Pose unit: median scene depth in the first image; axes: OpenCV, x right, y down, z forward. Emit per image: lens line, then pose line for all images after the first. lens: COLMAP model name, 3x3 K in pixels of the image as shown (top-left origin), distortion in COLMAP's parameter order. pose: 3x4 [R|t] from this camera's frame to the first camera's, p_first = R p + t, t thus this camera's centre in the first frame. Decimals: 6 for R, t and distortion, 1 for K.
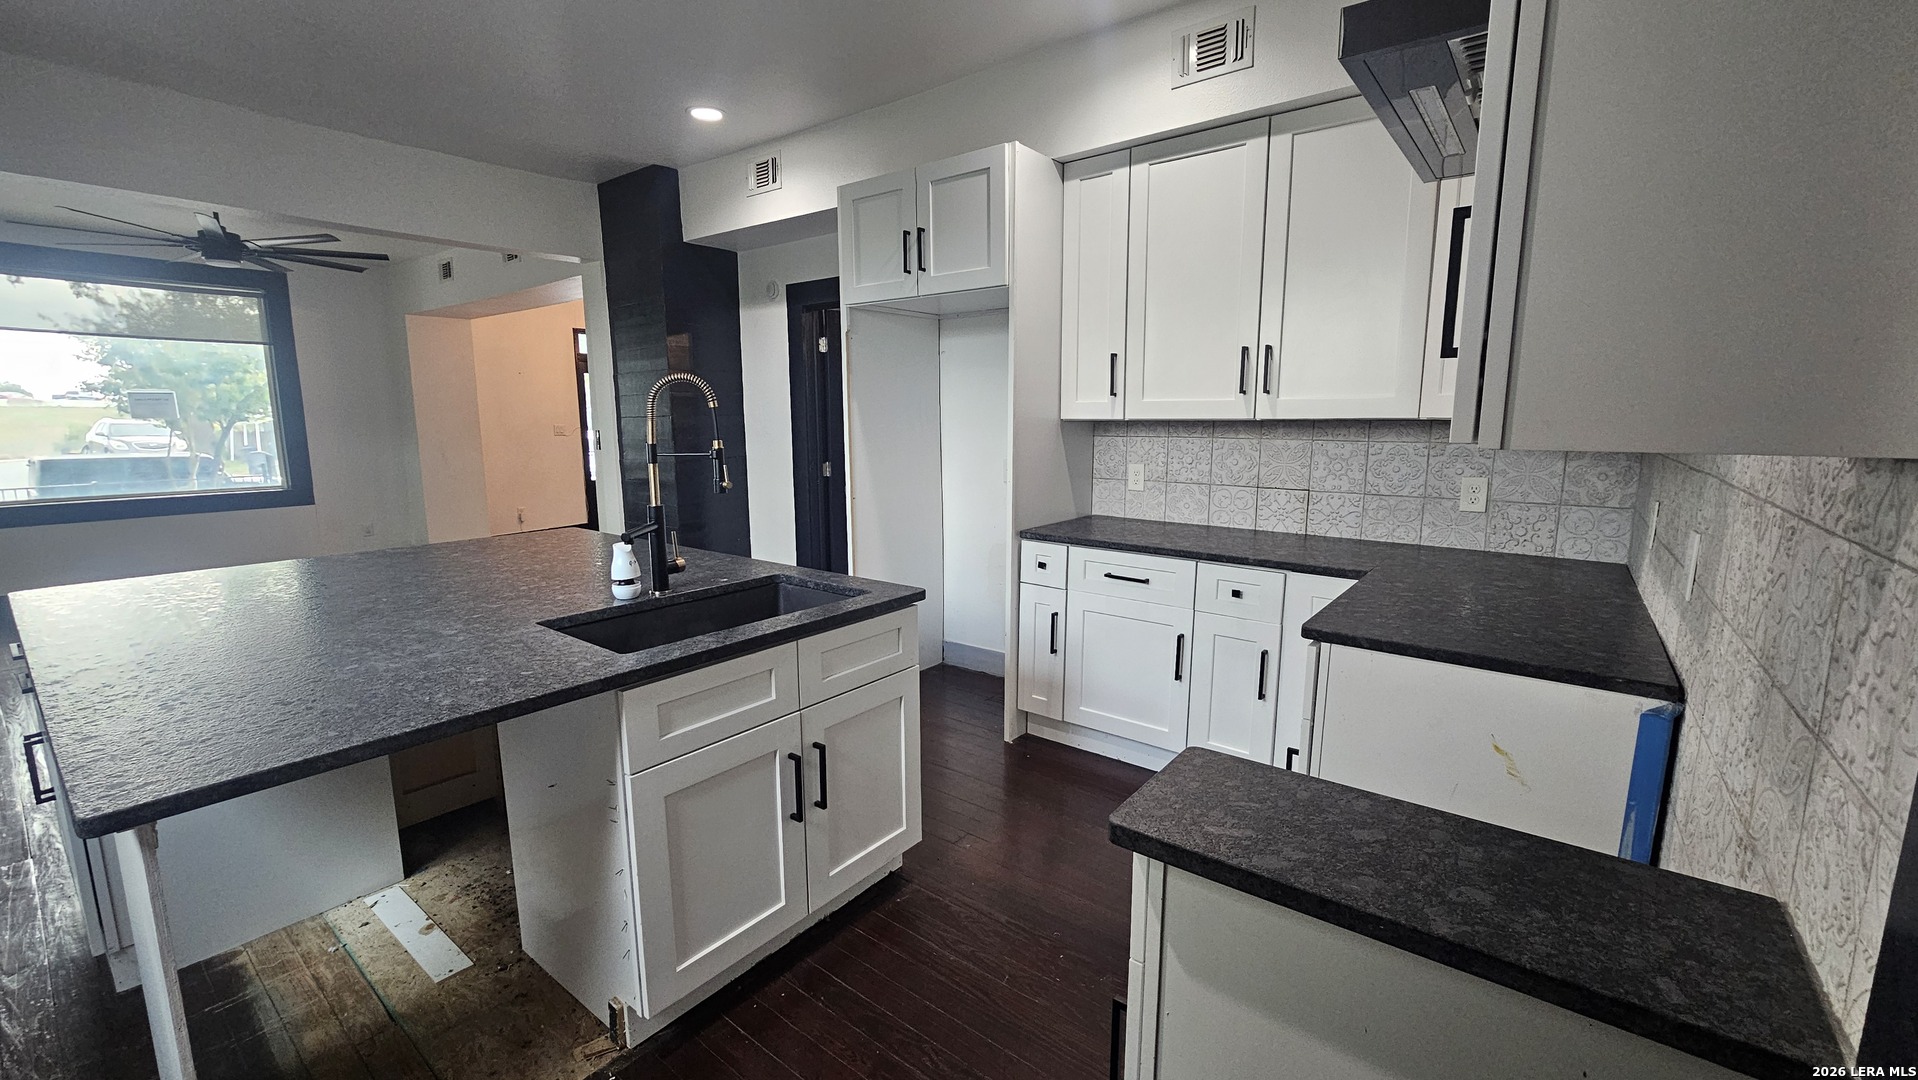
lens RADIAL K [[796.0, 0, 959.0], [0, 796.0, 540.0], [0, 0, 1]] dist [-0.000605, -0.000080]
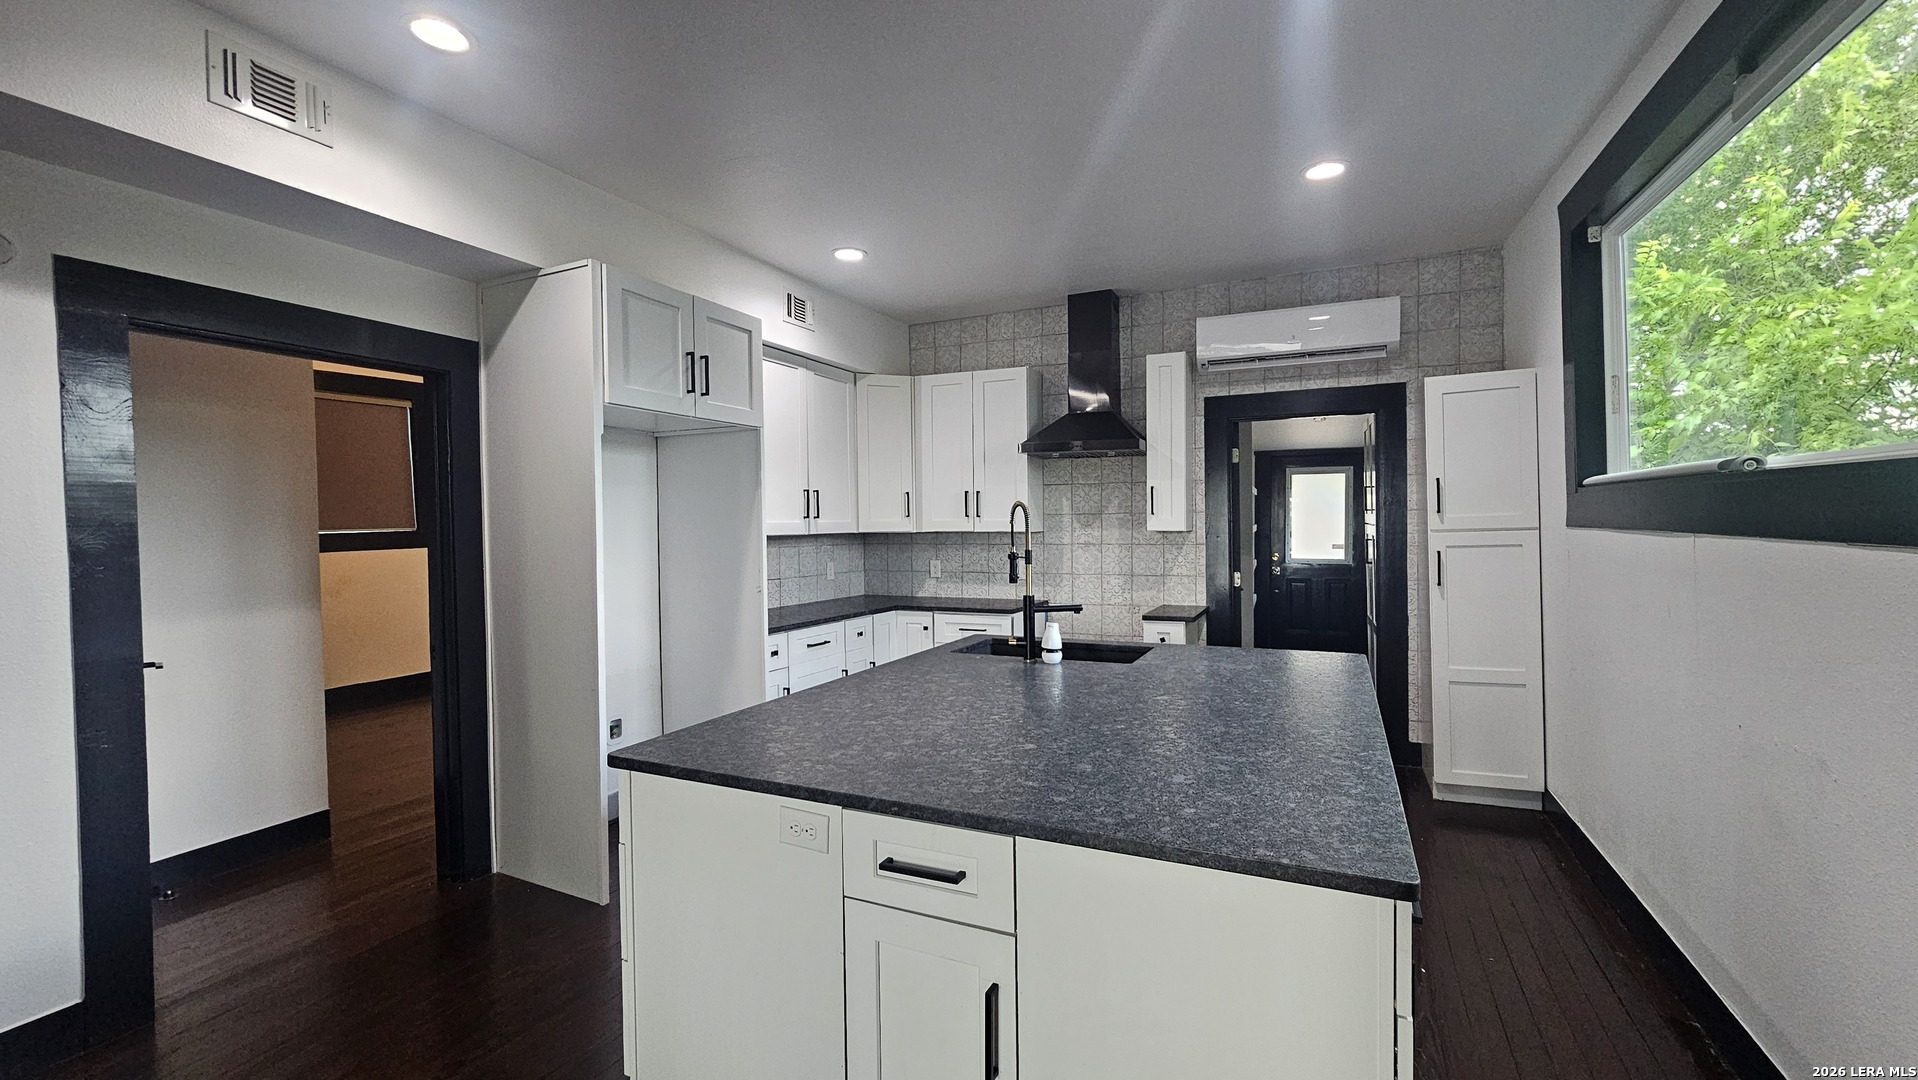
lens RADIAL K [[775.3, 0, 951.7], [0, 775.3, 541.0], [0, 0, 1]] dist [0.002009, 0.000007]
pose [[-0.217564, -0.011234, 0.975981, -1.220364], [0.170903, 0.984048, 0.049424, -0.164449], [-0.960967, 0.177551, -0.212173, 1.046788]]
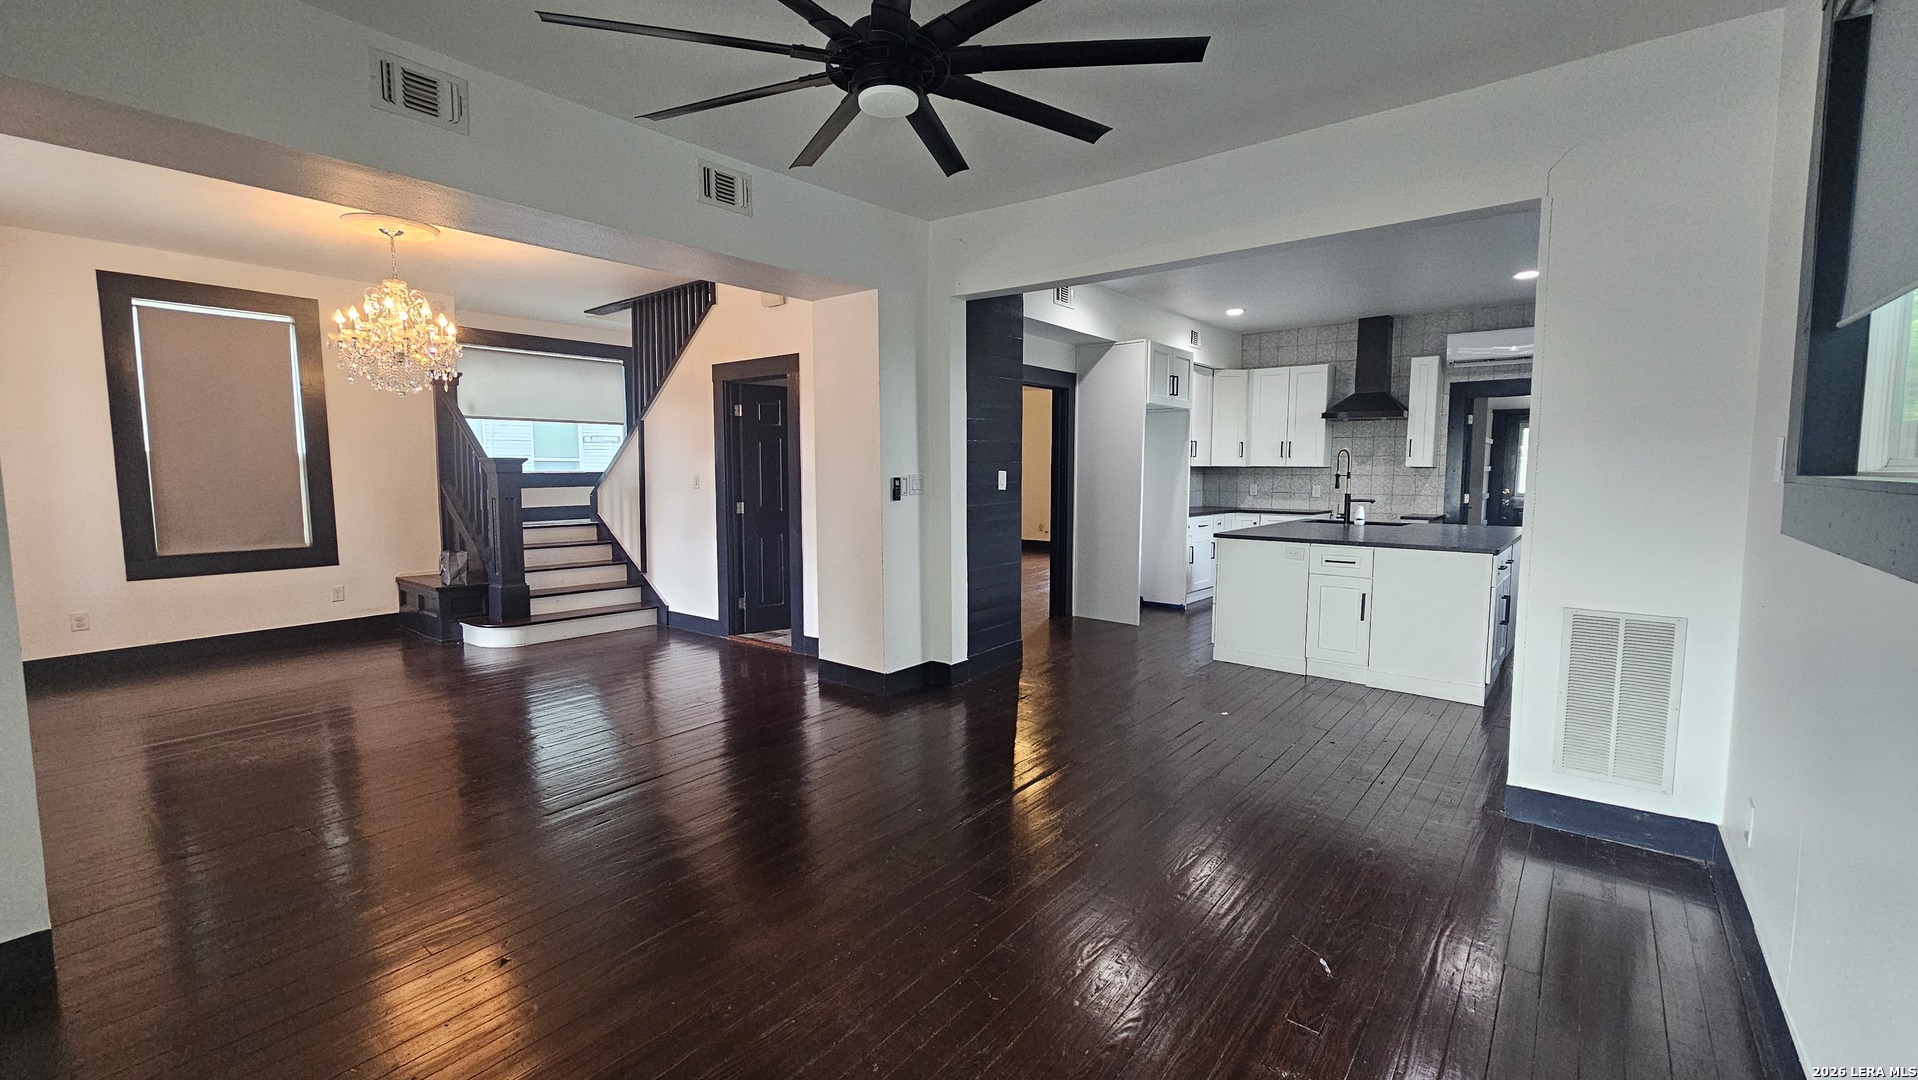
lens RADIAL K [[775.3, 0, 951.7], [0, 775.3, 541.0], [0, 0, 1]] dist [0.002009, 0.000007]
pose [[0.032538, -0.084870, 0.995861, -2.399117], [0.160092, 0.983966, 0.078626, -0.239316], [-0.986566, 0.156871, 0.045603, 1.731439]]
